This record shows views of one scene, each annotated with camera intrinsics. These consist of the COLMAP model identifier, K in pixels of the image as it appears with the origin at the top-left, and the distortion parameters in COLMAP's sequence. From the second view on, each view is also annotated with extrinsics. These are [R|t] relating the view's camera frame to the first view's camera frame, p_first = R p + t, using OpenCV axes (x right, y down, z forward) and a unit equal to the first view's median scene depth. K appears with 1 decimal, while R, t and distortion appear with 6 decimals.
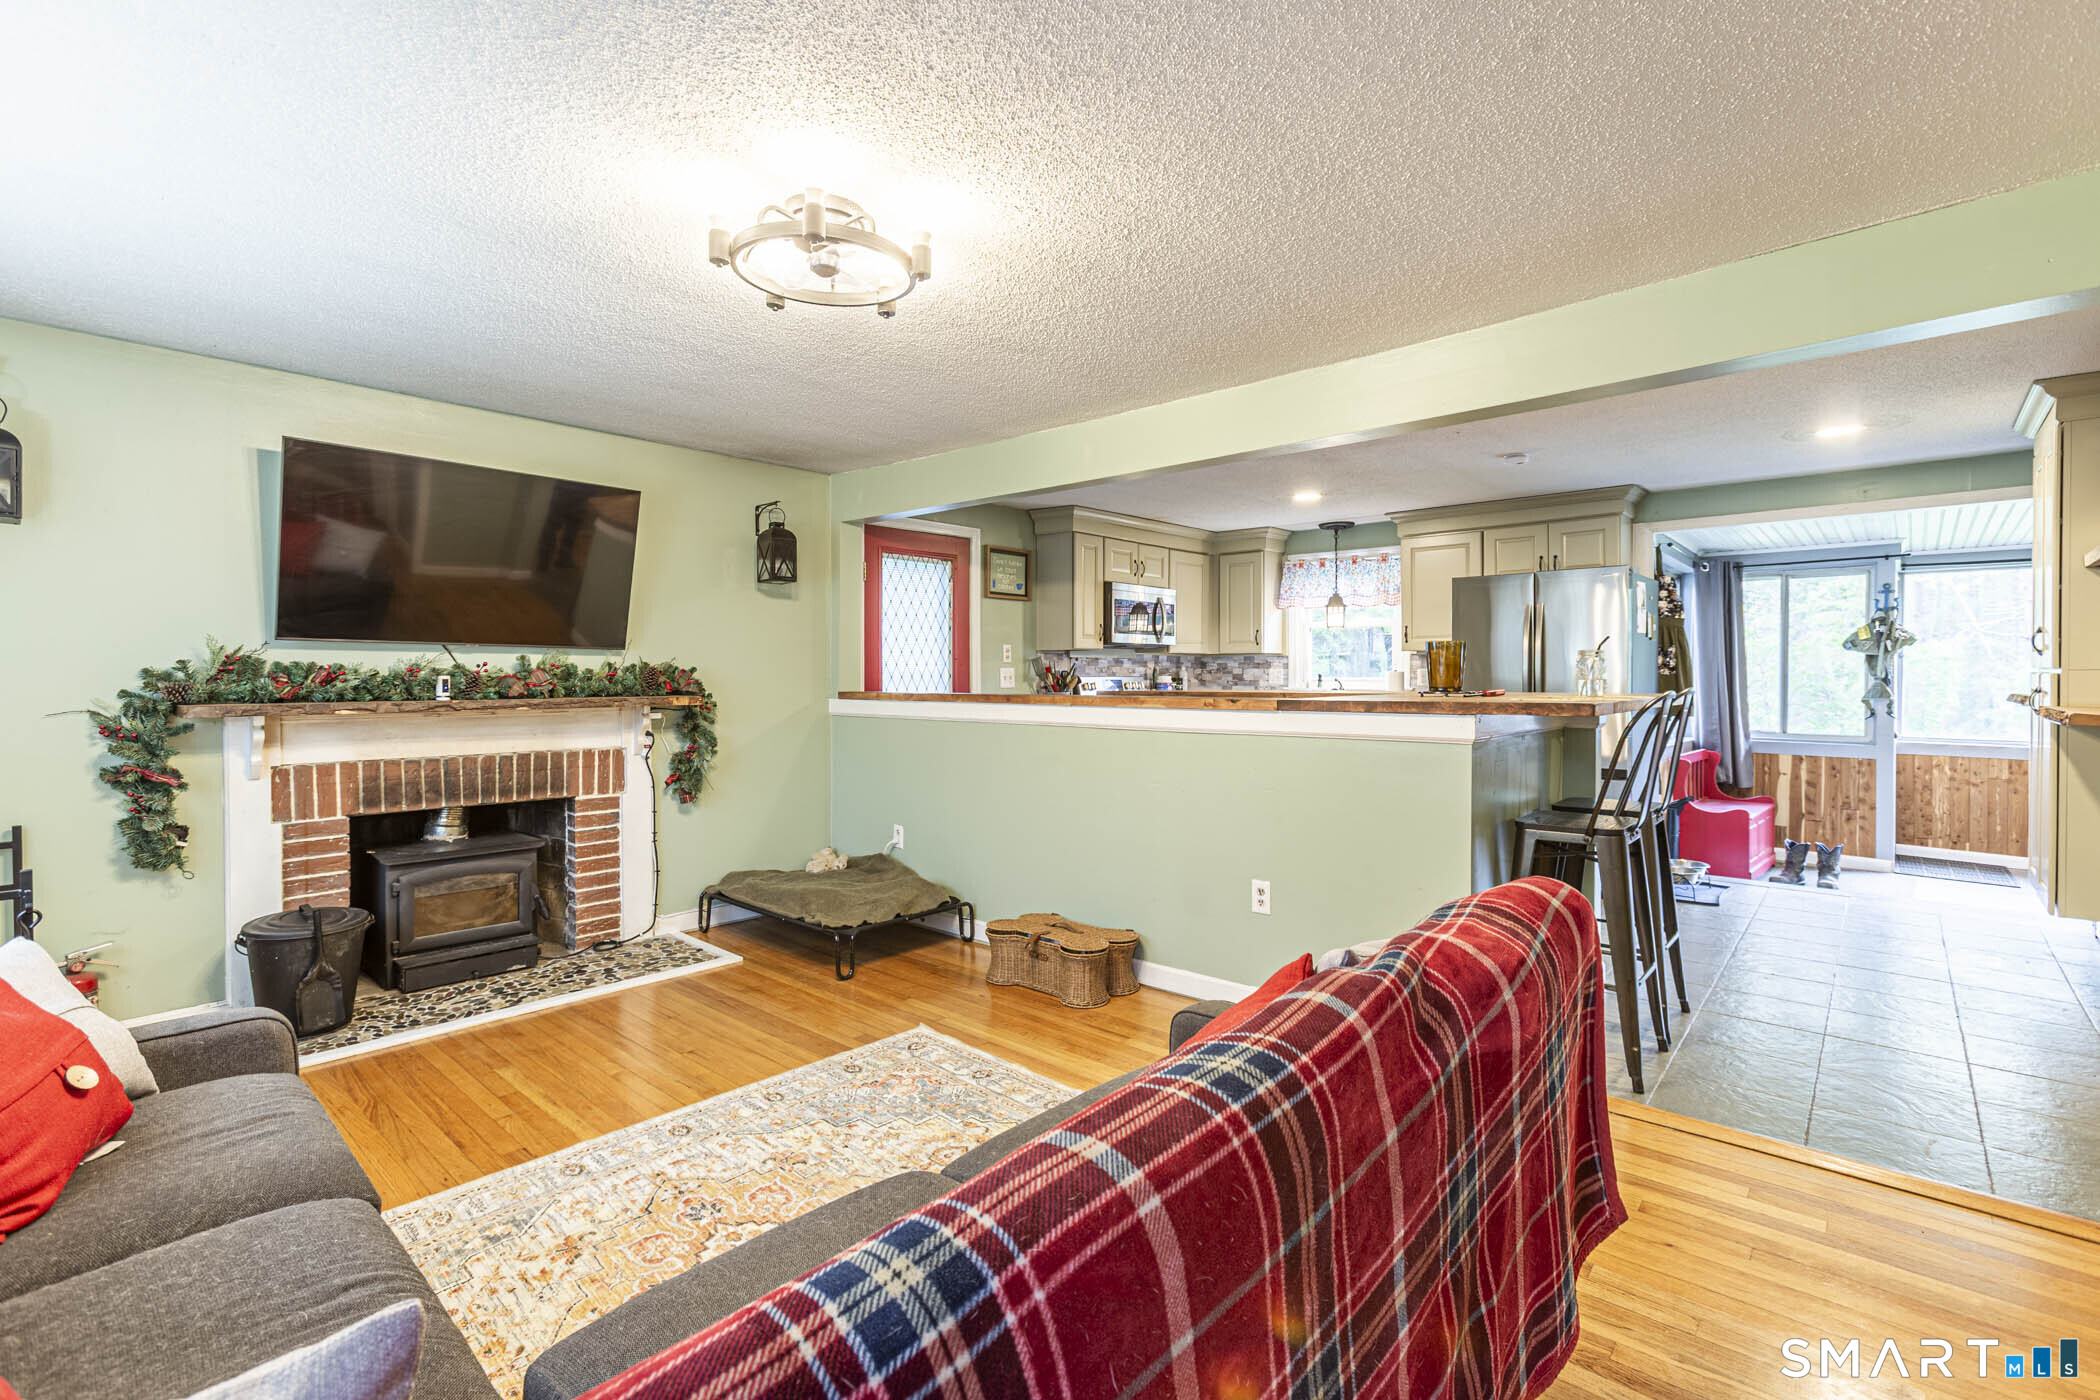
lens RADIAL K [[942.9, 0, 1047.1], [0, 942.9, 680.5], [0, 0, 1]] dist [-0.003908, 0.002316]
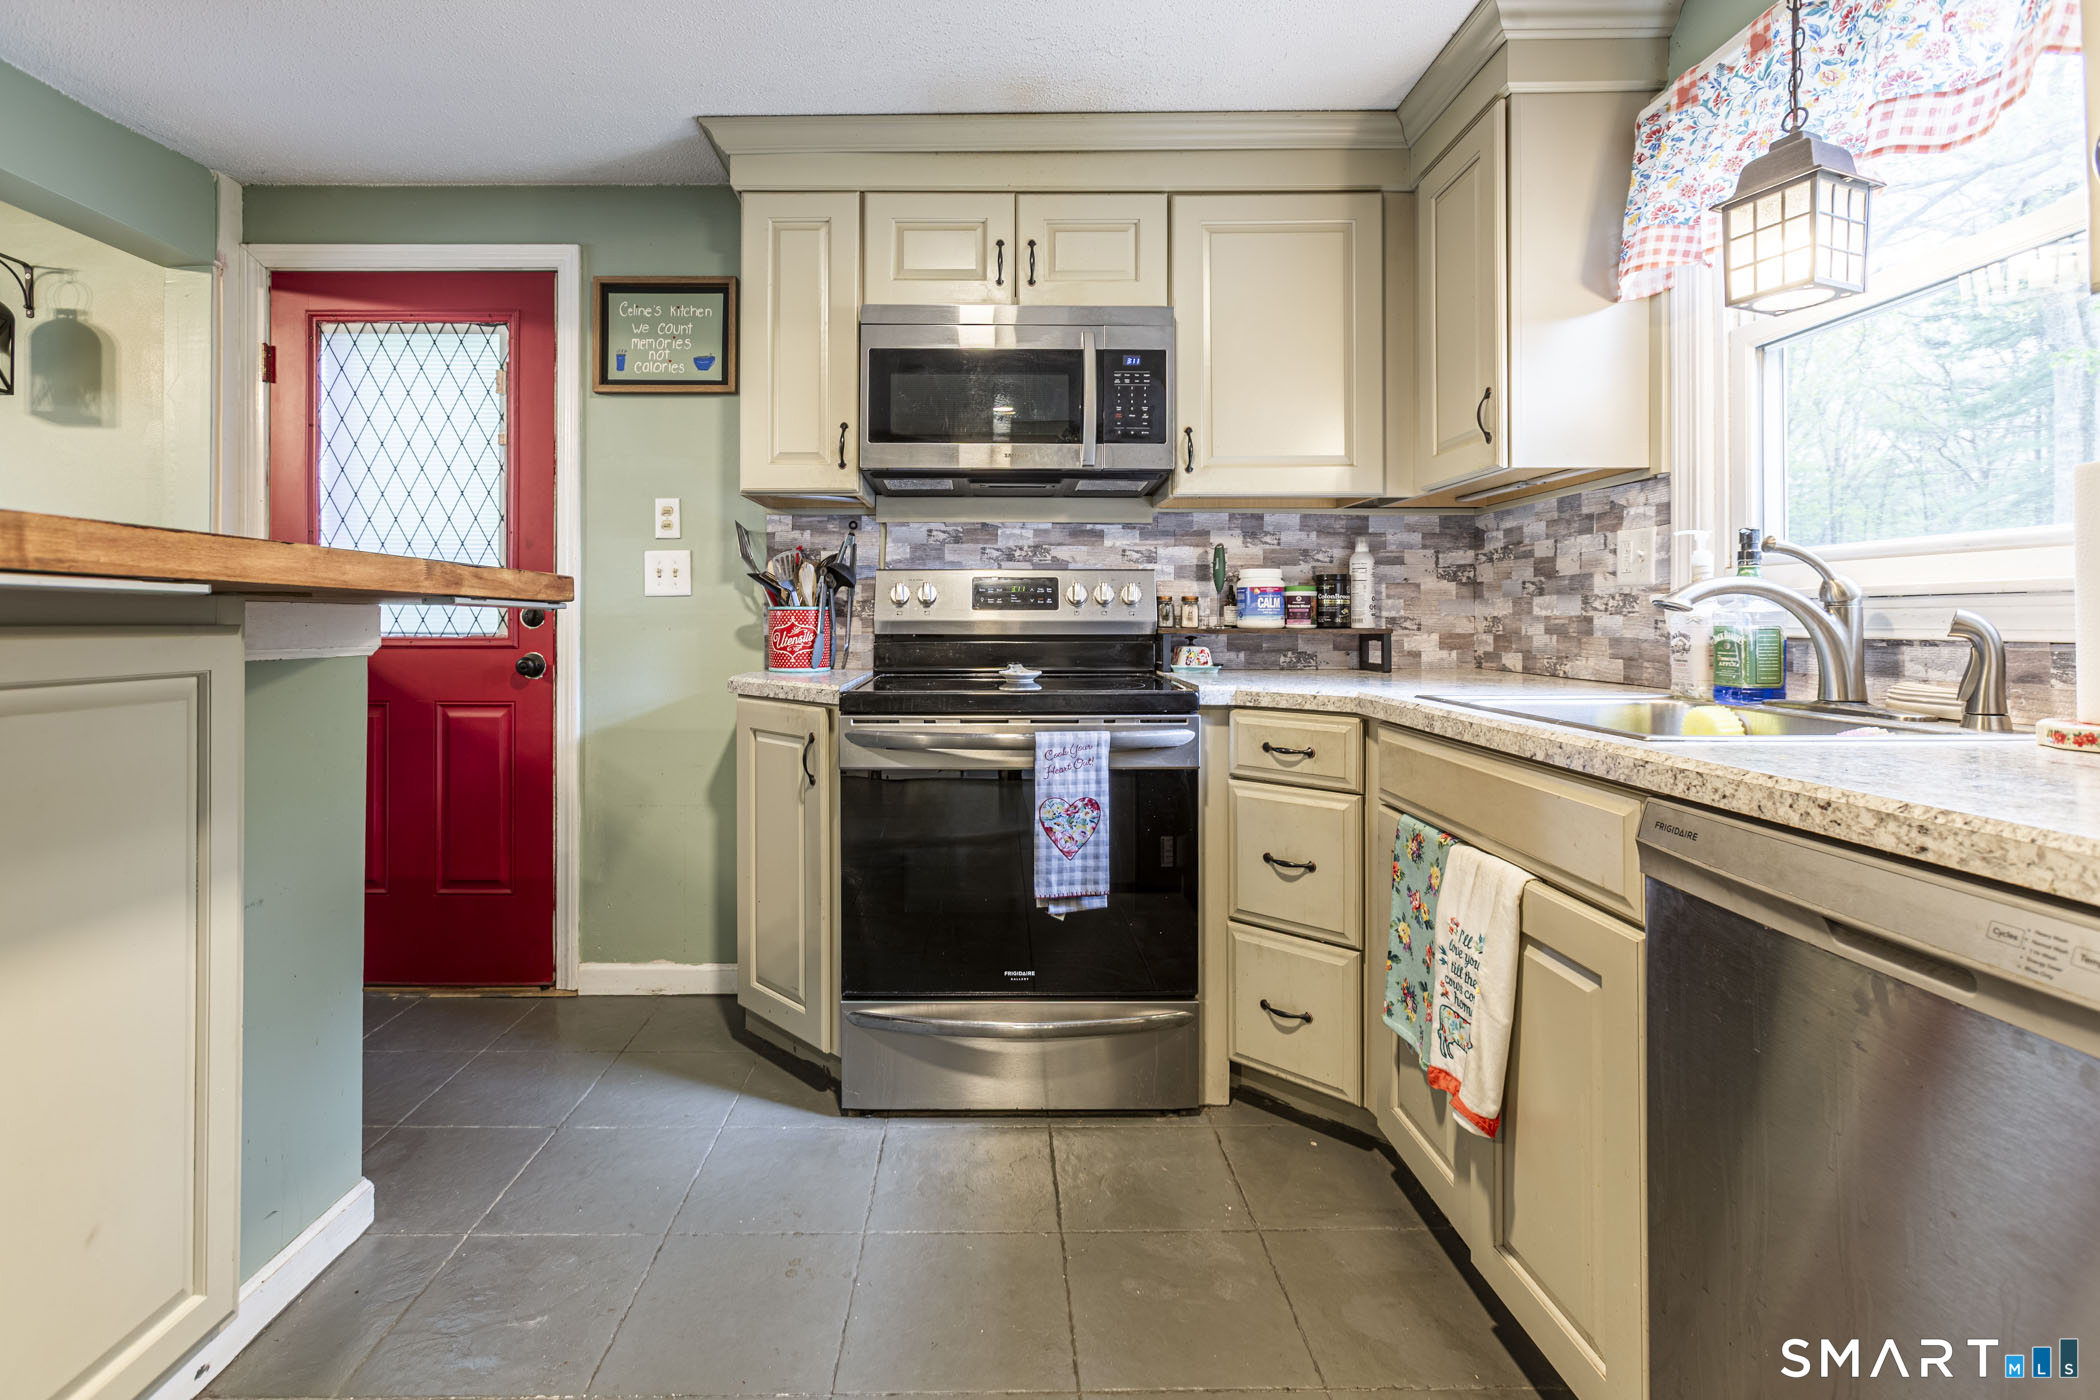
lens RADIAL K [[942.9, 0, 986.8], [0, 942.9, 614.6], [0, 0, 1]] dist [-0.003908, 0.002316]
pose [[0.666950, -0.000930, -0.745102, 0.609283], [-0.006480, 0.999954, -0.007048, 0.030585], [0.745075, 0.009529, 0.666913, 1.282216]]
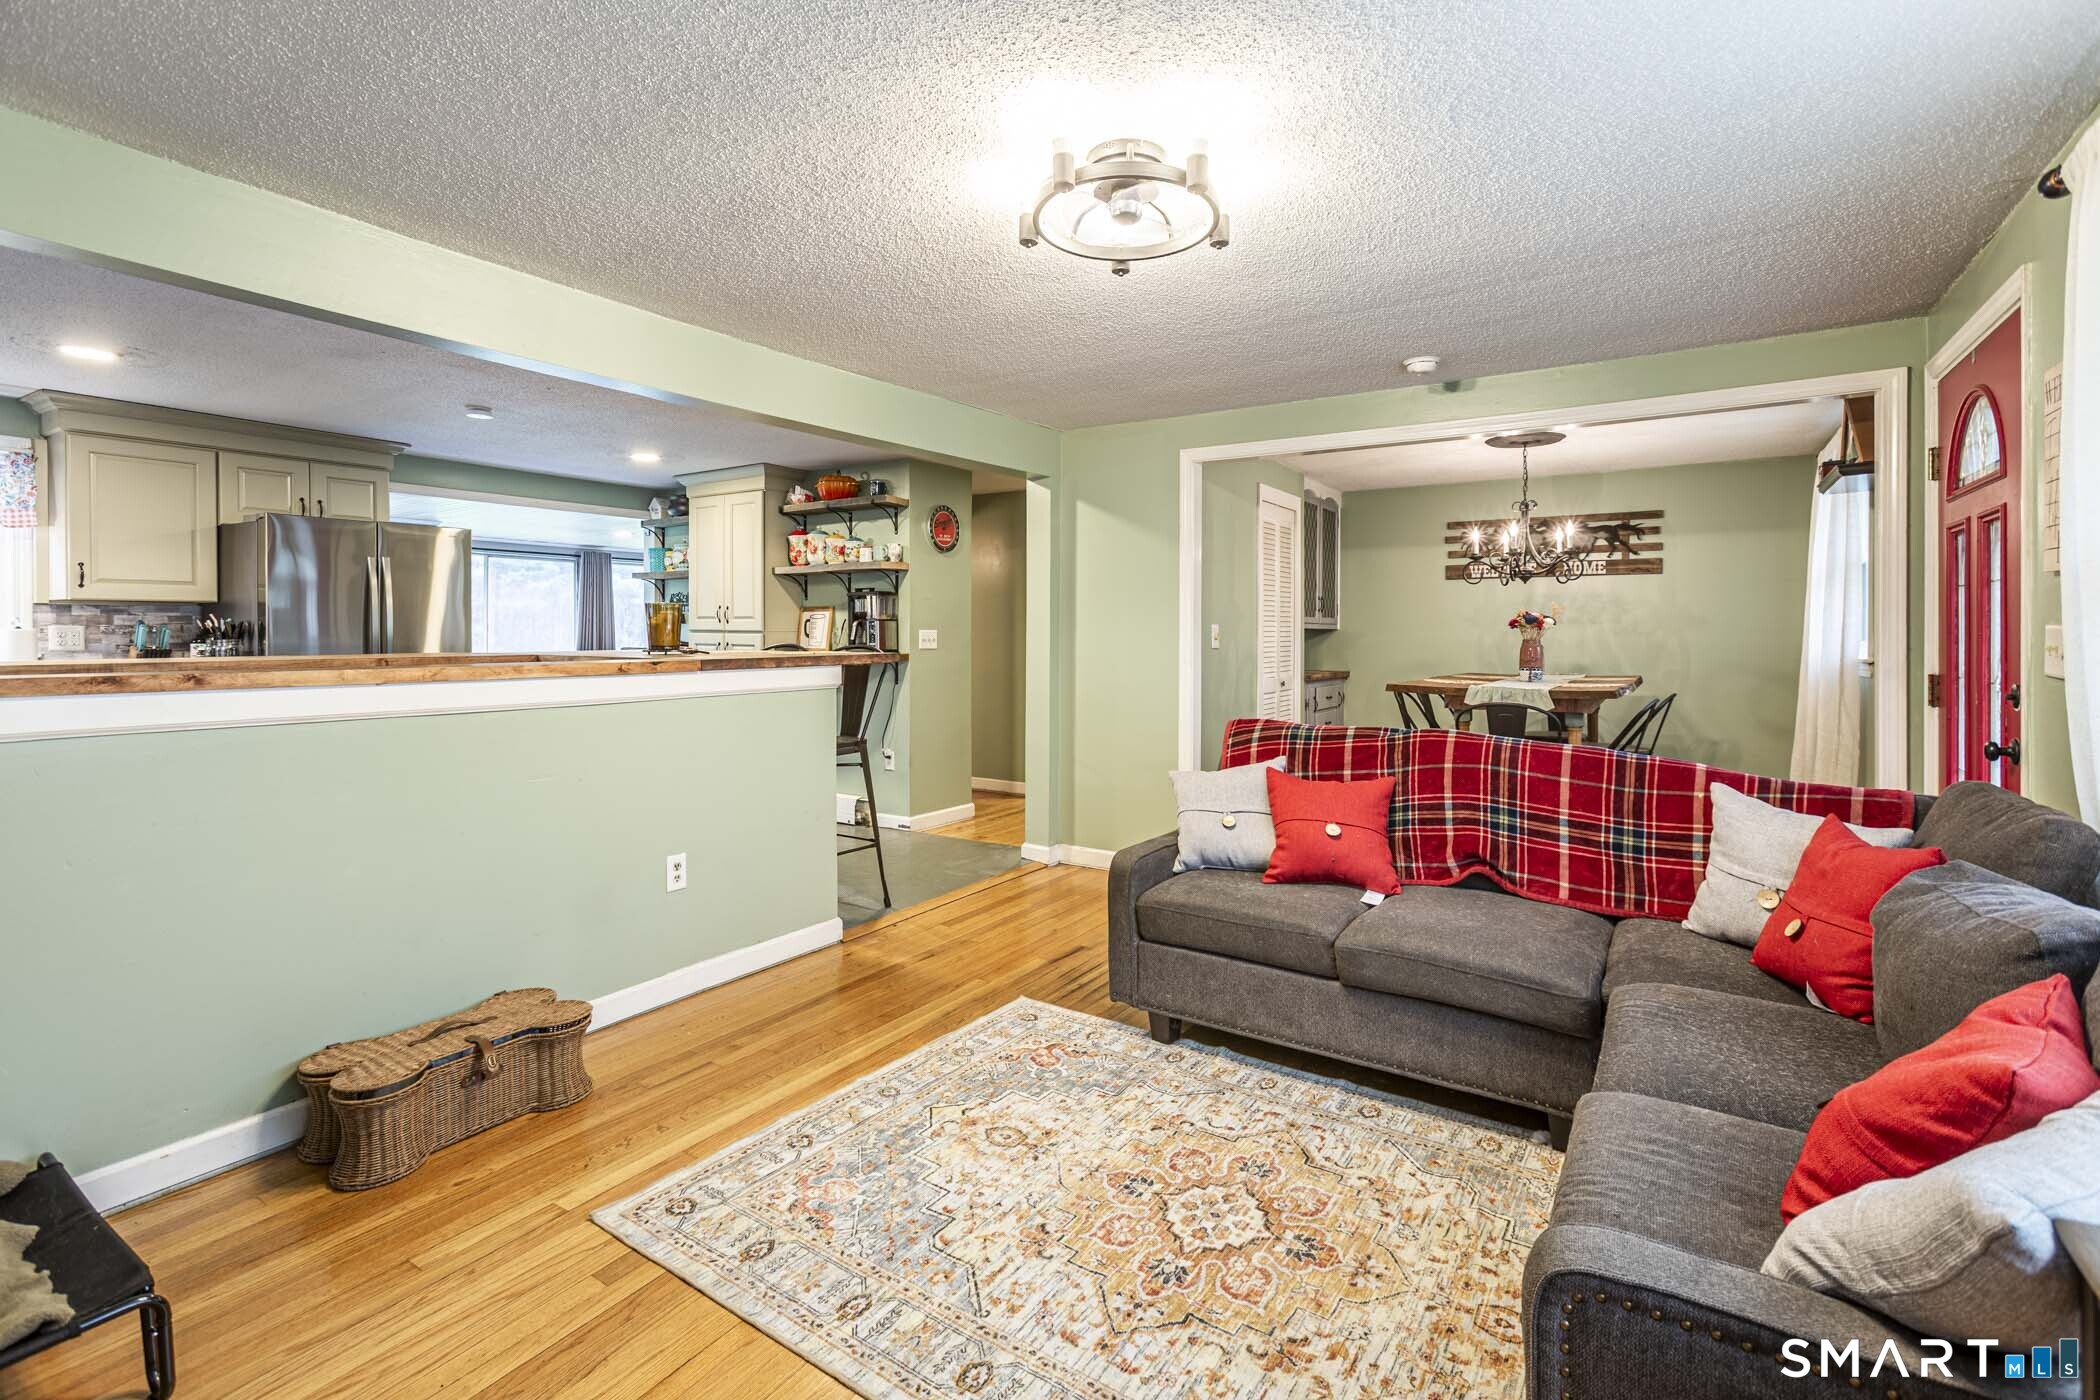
lens RADIAL K [[942.9, 0, 1043.3], [0, 942.9, 640.3], [0, 0, 1]] dist [-0.003908, 0.002316]
pose [[-0.152192, -0.002164, 0.988349, -0.645102], [0.004065, 0.999988, 0.002815, -0.000370], [-0.988343, 0.004446, -0.152182, 0.676639]]
